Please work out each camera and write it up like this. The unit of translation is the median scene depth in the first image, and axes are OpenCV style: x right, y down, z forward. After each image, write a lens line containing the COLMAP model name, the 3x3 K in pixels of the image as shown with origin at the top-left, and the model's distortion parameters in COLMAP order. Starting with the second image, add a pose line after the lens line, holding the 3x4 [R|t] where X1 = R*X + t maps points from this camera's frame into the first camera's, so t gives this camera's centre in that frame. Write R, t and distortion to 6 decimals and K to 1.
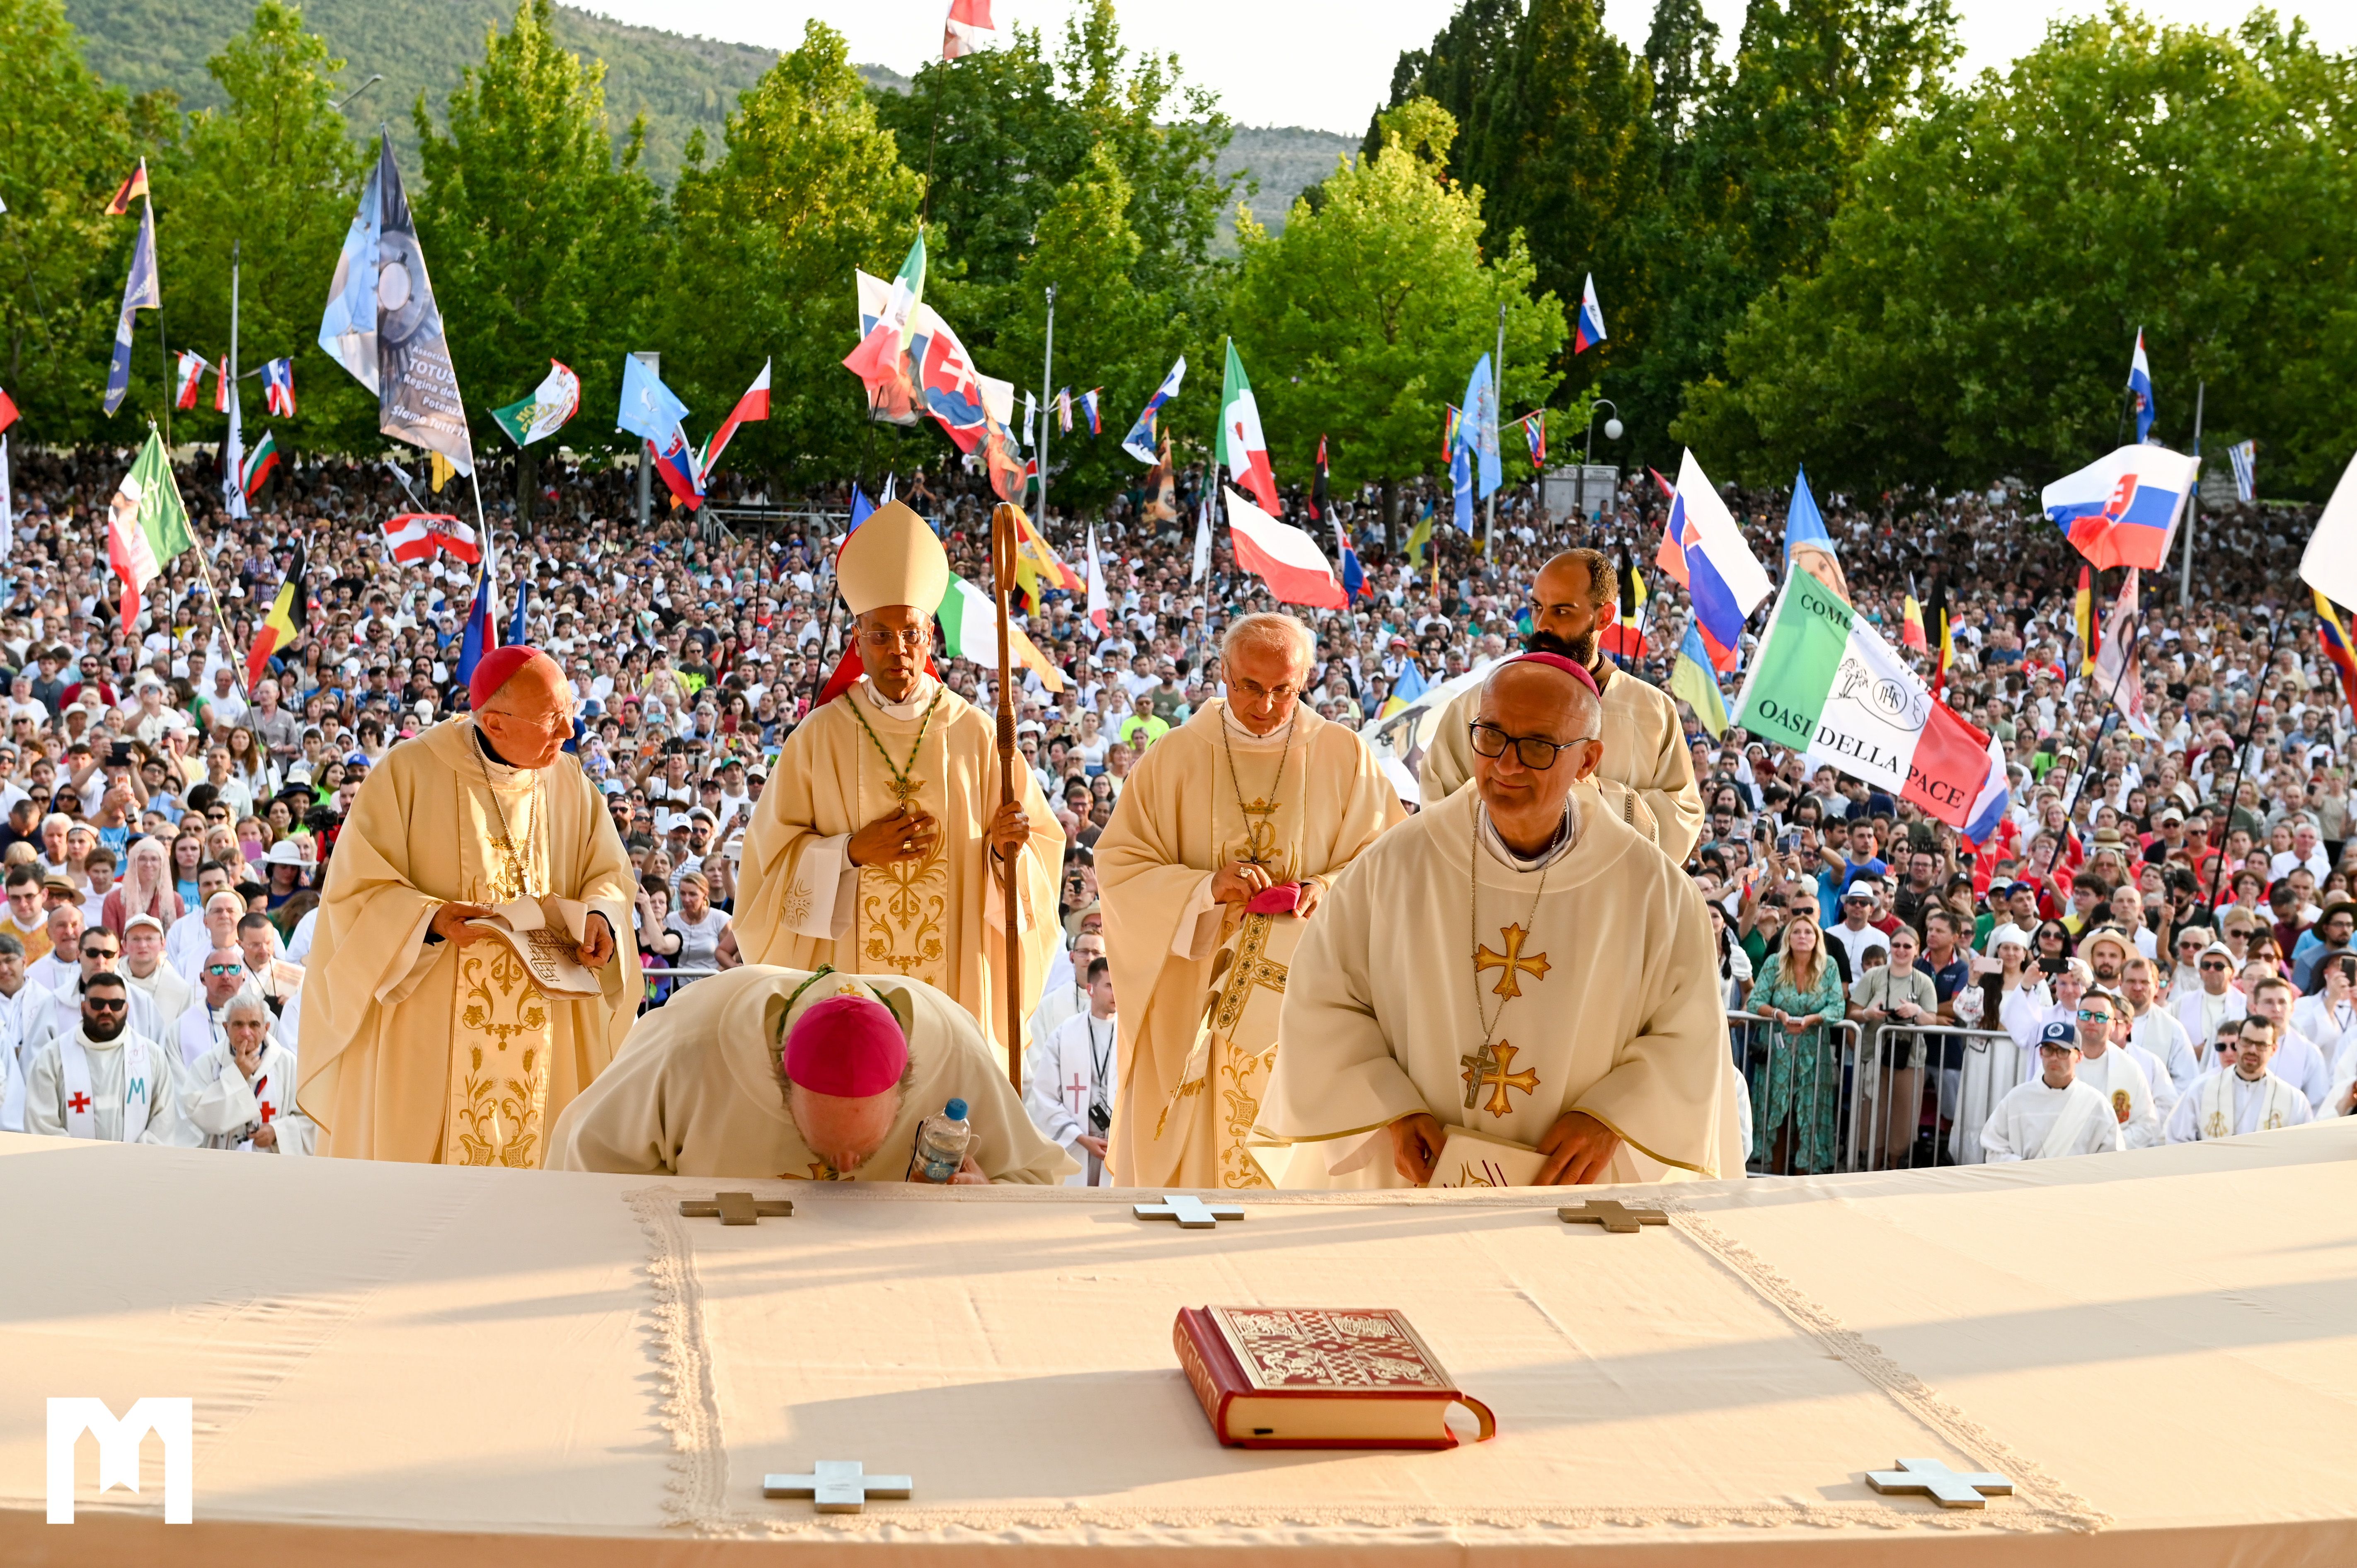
lens RADIAL K [[2164.7, 0, 1142.7], [0, 2164.7, 748.5], [0, 0, 1]] dist [0.040425, 0.000084]
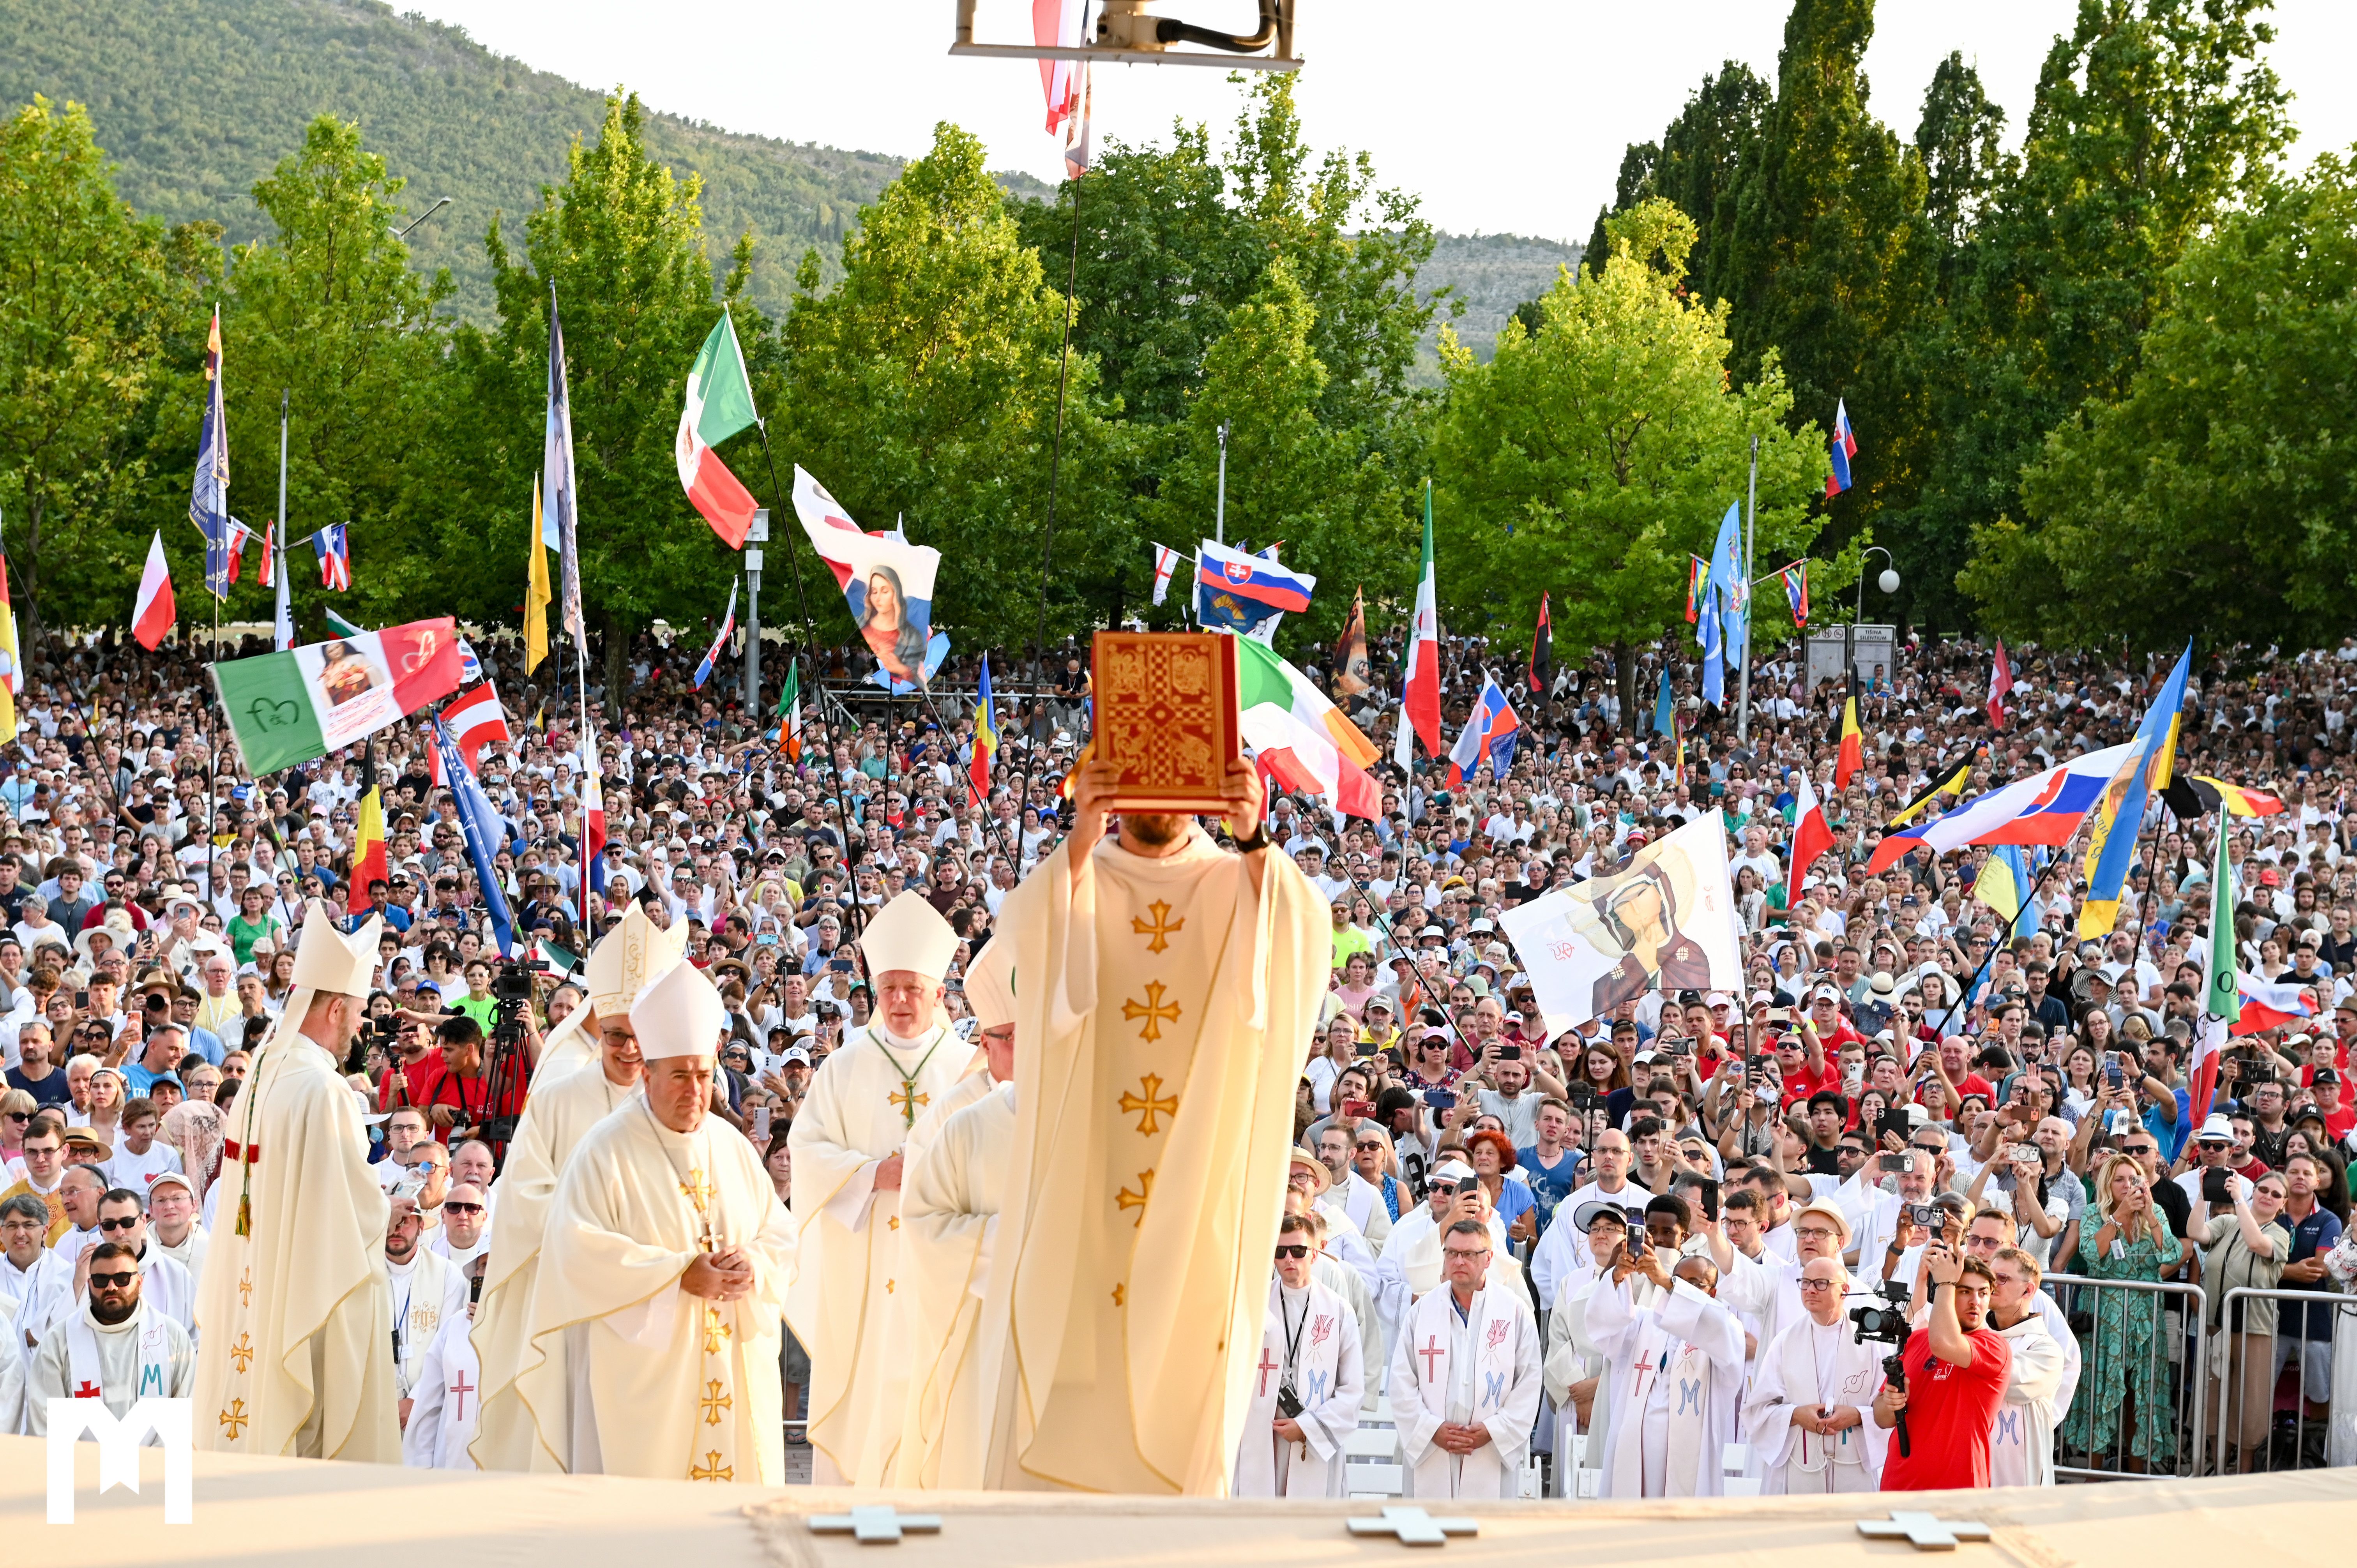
lens RADIAL K [[2164.8, 0, 1163.4], [0, 2164.8, 773.3], [0, 0, 1]] dist [0.040425, 0.000084]
pose [[0.997094, -0.014919, -0.074711, -0.003914], [0.008700, 0.996521, -0.082890, -0.005182], [0.075688, 0.081999, 0.993754, 0.160668]]
